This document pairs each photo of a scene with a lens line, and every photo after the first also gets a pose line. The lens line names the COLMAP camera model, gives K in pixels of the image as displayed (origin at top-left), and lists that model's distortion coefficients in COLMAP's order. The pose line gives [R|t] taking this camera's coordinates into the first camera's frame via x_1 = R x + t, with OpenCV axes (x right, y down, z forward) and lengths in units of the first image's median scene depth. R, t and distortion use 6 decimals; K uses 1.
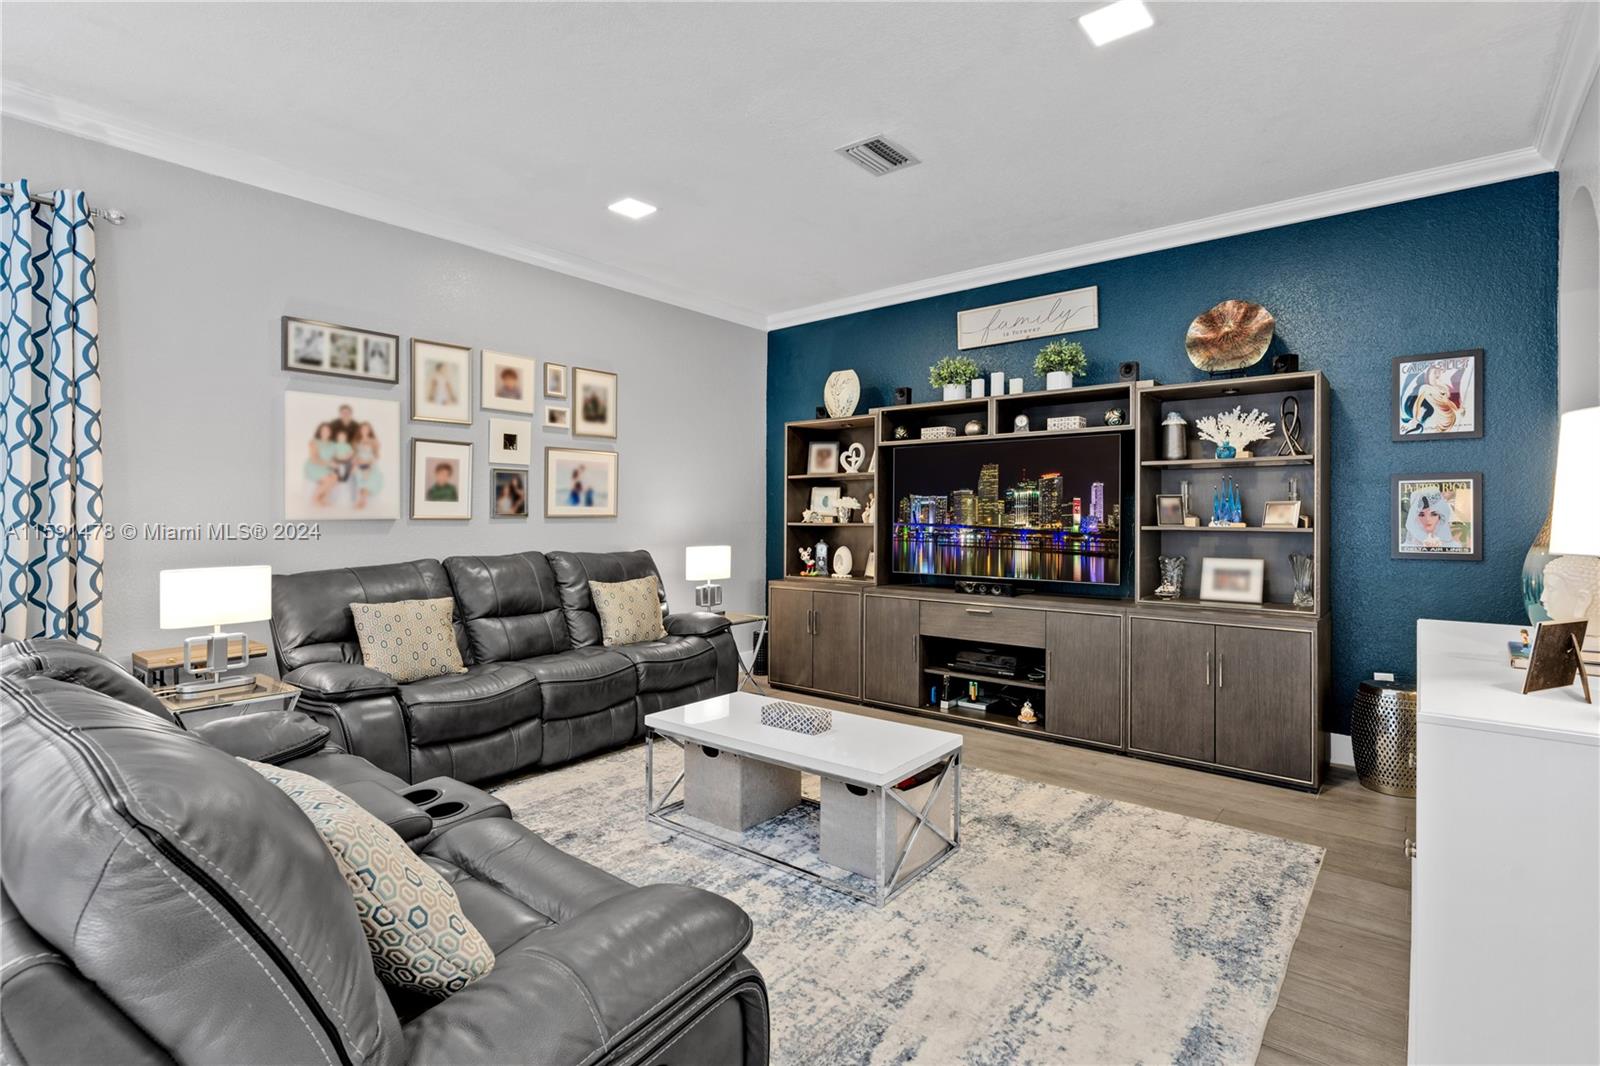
lens RADIAL K [[771.5, 0, 804.2], [0, 771.5, 509.5], [0, 0, 1]] dist [0.001002, 0.000678]
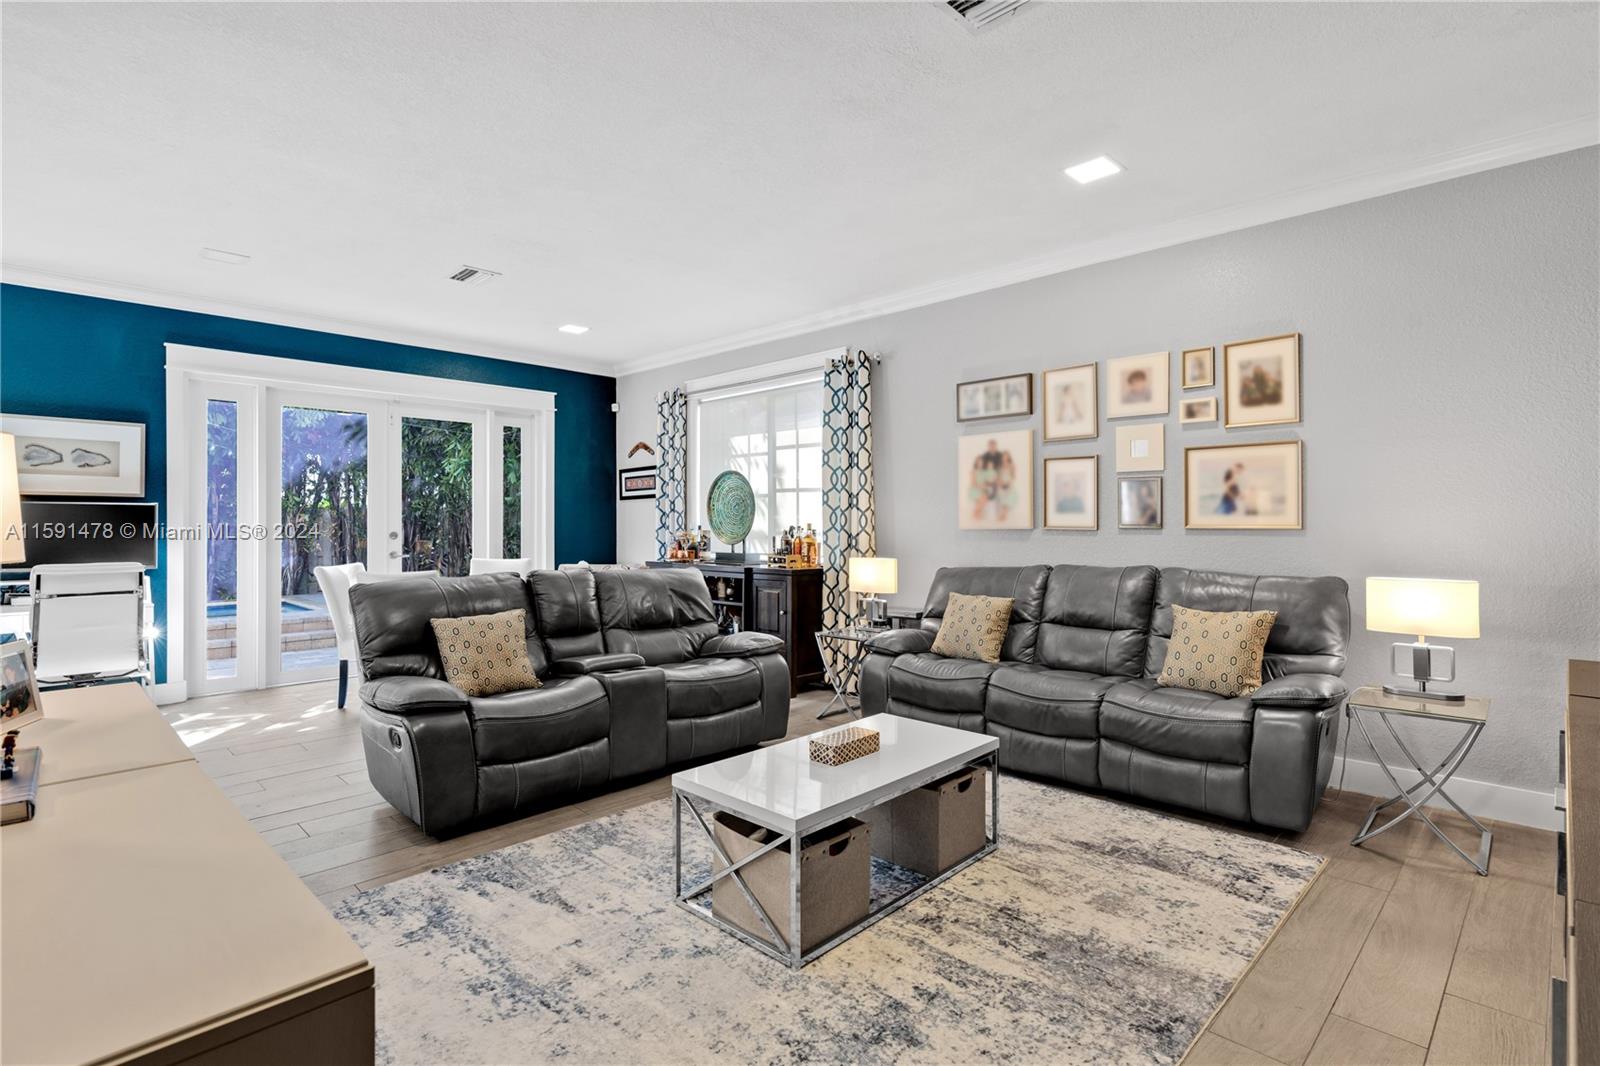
lens RADIAL K [[771.5, 0, 807.8], [0, 771.5, 528.7], [0, 0, 1]] dist [0.001002, 0.000678]
pose [[-0.092180, 0.008248, -0.995708, 0.631358], [0.010827, 0.999915, 0.007281, -0.000350], [0.995684, -0.010110, -0.092261, 0.719569]]
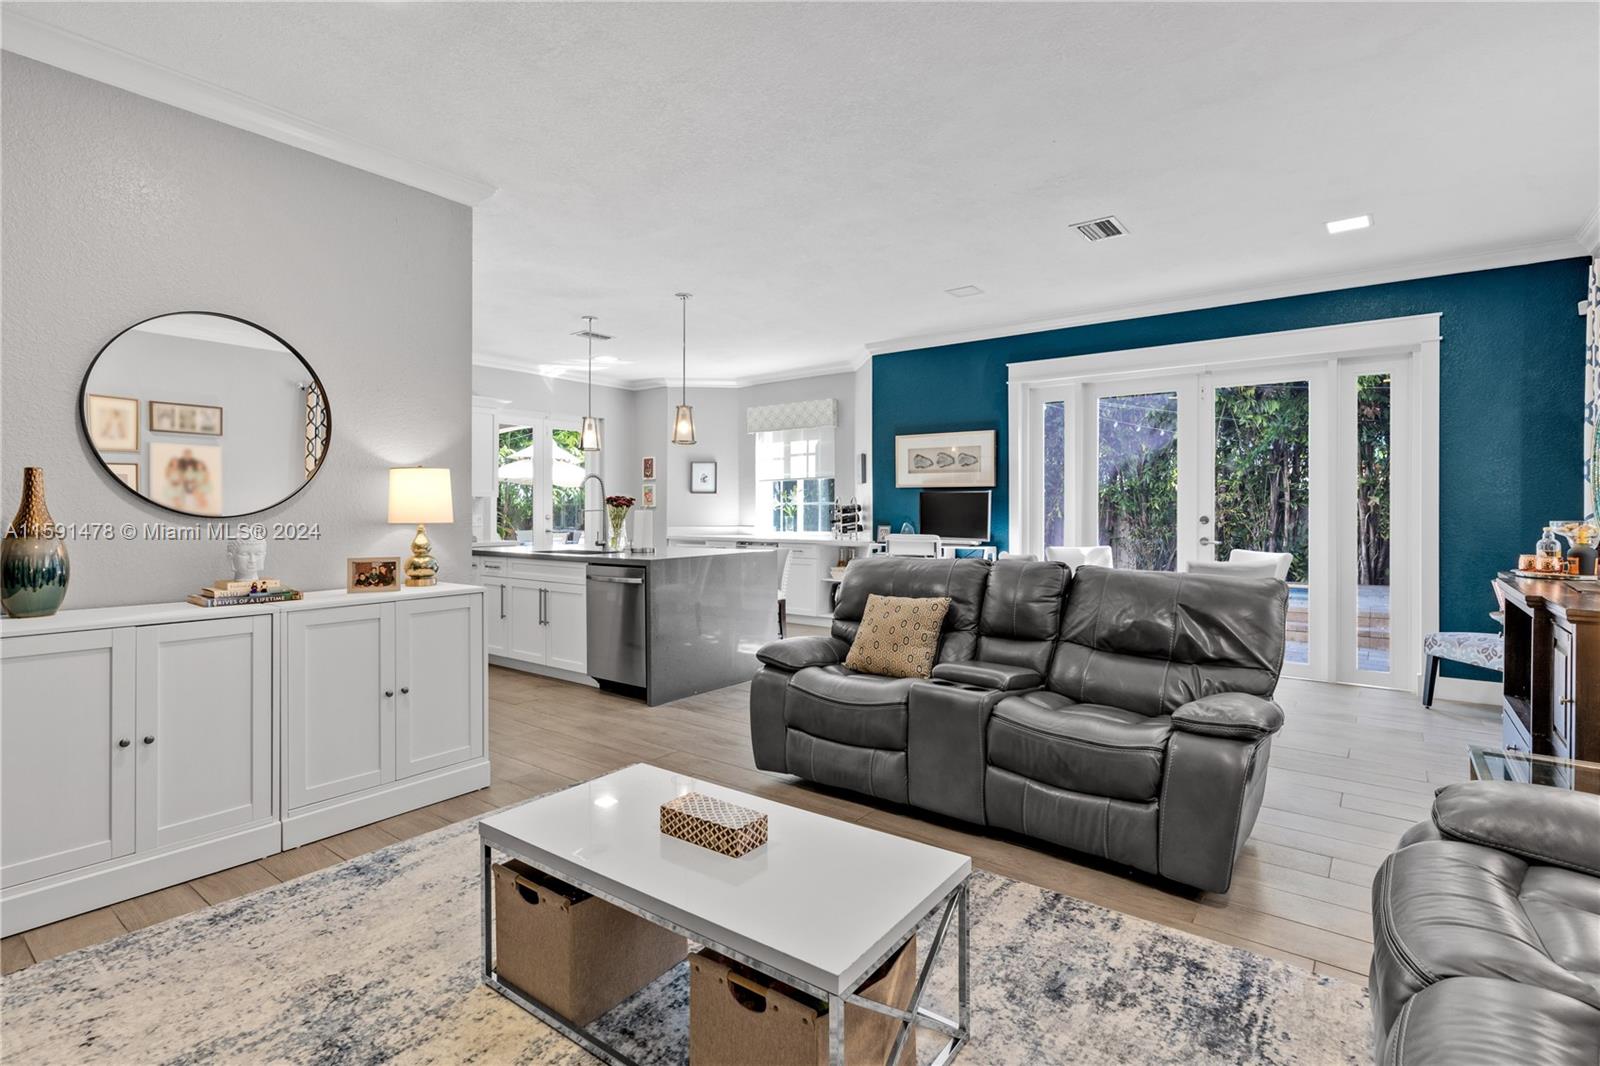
lens RADIAL K [[771.5, 0, 795.8], [0, 771.5, 517.1], [0, 0, 1]] dist [0.001002, 0.000678]
pose [[-0.999763, -0.002594, -0.021634, -0.045102], [-0.002612, 0.999996, 0.000827, 0.009548], [0.021632, 0.000883, -0.999766, 1.133277]]
